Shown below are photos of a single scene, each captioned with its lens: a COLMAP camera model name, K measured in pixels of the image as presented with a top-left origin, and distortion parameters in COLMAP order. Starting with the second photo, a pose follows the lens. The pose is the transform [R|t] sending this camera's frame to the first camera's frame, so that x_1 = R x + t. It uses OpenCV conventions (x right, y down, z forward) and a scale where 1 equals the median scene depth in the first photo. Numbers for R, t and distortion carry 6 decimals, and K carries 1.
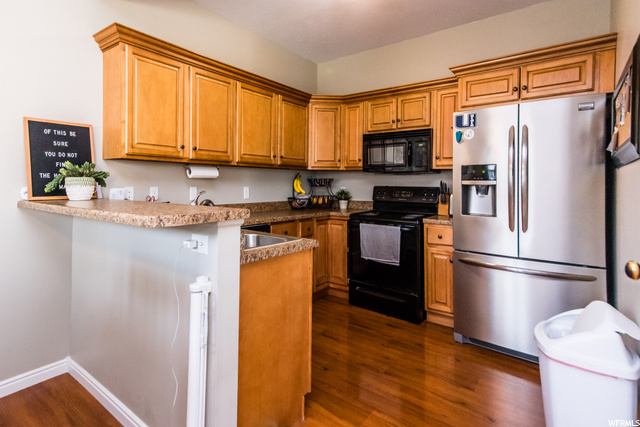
lens RADIAL K [[343.0, 0, 330.4], [0, 343.0, 184.1], [0, 0, 1]] dist [0.033391, 0.002378]
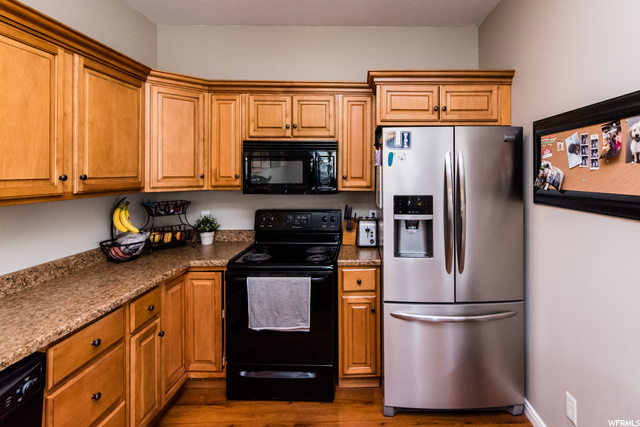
lens RADIAL K [[273.6, 0, 346.2], [0, 273.6, 171.4], [0, 0, 1]] dist [0.002400, 0.000440]
pose [[0.813835, -0.004946, 0.581075, -0.061416], [-0.004318, 0.999885, 0.014558, -0.095903], [-0.581080, -0.014357, 0.813720, 0.444912]]
